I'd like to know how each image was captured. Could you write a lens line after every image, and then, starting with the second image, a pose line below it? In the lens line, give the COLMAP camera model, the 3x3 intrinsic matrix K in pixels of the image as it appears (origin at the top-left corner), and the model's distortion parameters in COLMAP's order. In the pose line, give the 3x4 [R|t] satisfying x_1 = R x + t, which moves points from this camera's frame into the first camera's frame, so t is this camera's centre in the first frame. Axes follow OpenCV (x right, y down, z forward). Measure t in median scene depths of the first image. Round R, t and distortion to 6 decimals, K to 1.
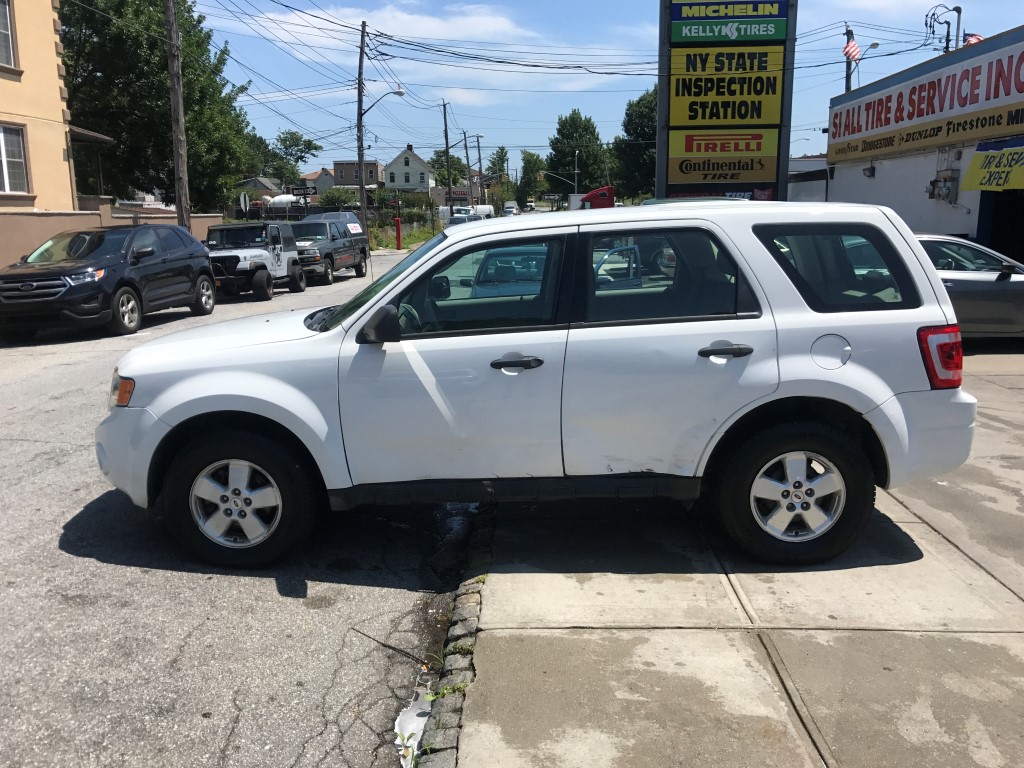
lens RADIAL K [[851.4, 0, 503.7], [0, 851.4, 387.0], [0, 0, 1]] dist [0.016896, 0.006729]
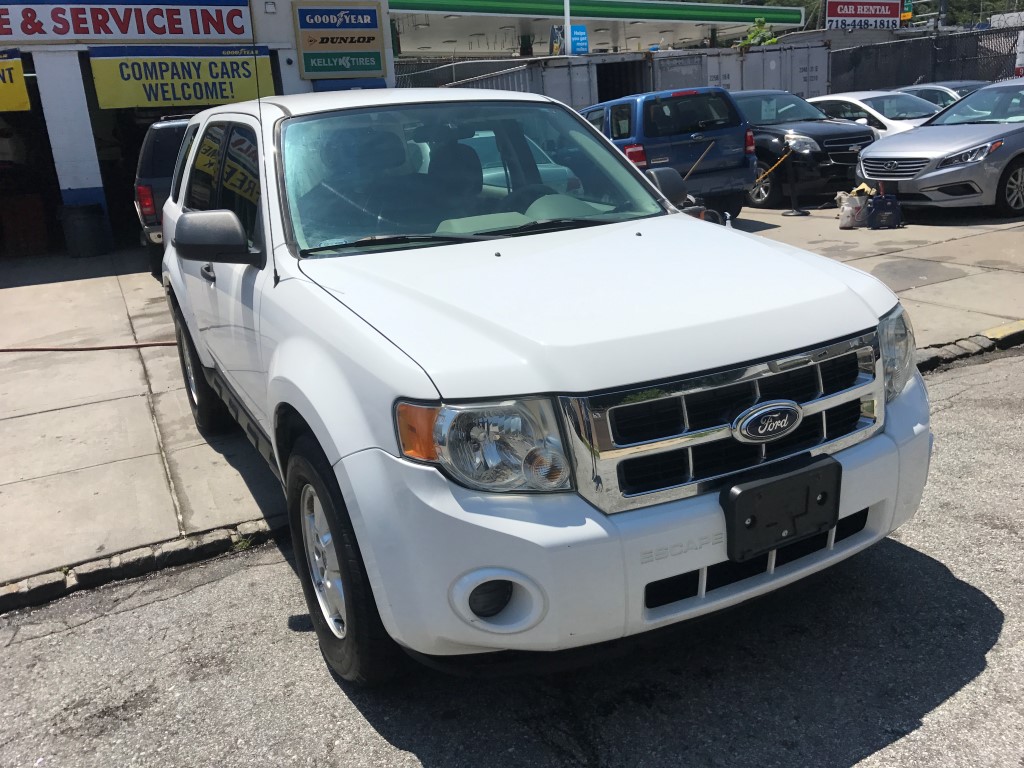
lens RADIAL K [[843.1, 0, 512.0], [0, 843.1, 384.0], [0, 0, 1]] dist [0.005107, 0.008491]
pose [[-0.487888, -0.203871, 0.848765, -0.206887], [0.243879, 0.901788, 0.356794, -0.058665], [-0.838146, 0.381072, -0.390251, 0.368741]]
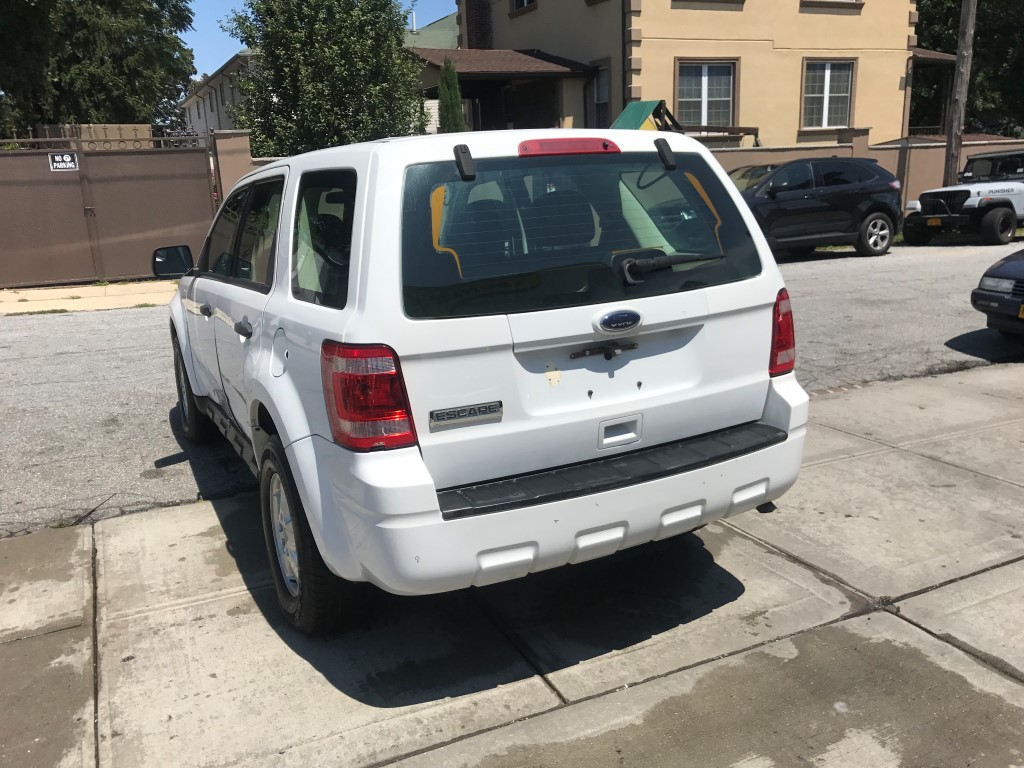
lens RADIAL K [[851.6, 0, 486.6], [0, 851.6, 387.3], [0, 0, 1]] dist [0.005513, 0.005437]
pose [[0.463786, 0.209505, -0.860820, 0.256351], [-0.139643, 0.976779, 0.162491, -0.035894], [0.874873, 0.044846, 0.482272, 0.191243]]
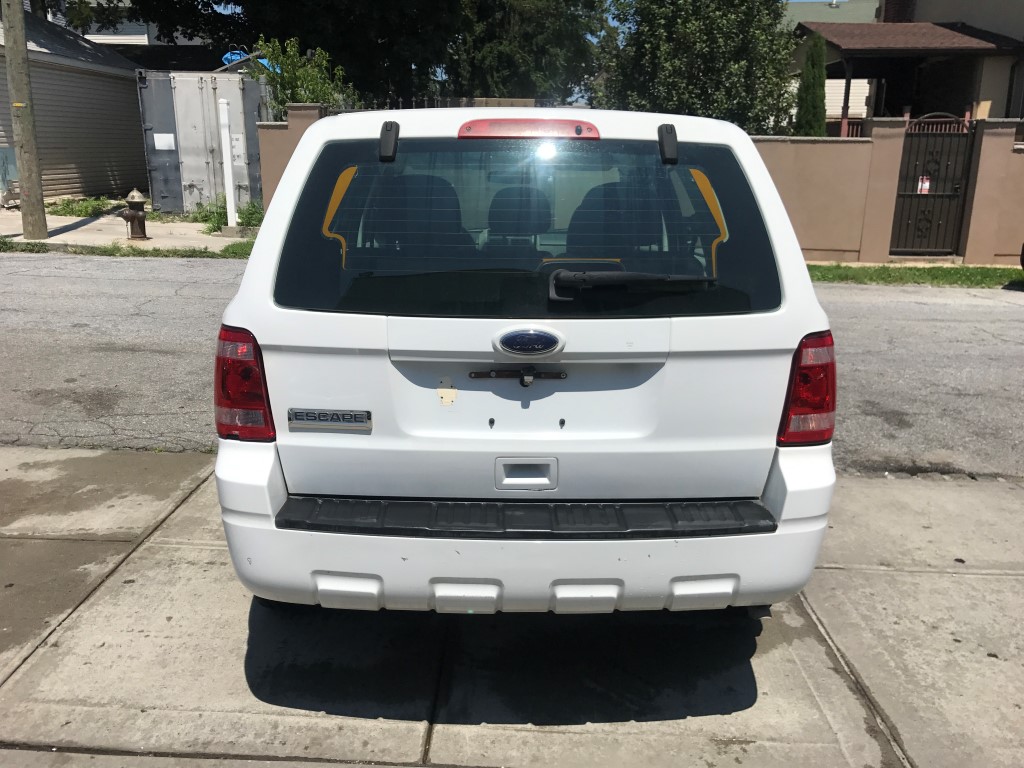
lens RADIAL K [[844.0, 0, 484.9], [0, 844.0, 383.7], [0, 0, 1]] dist [0.006972, 0.002874]
pose [[0.011203, 0.269825, -0.962844, 0.255600], [-0.208804, 0.942308, 0.261641, -0.051556], [0.977893, 0.198115, 0.066898, 0.271127]]
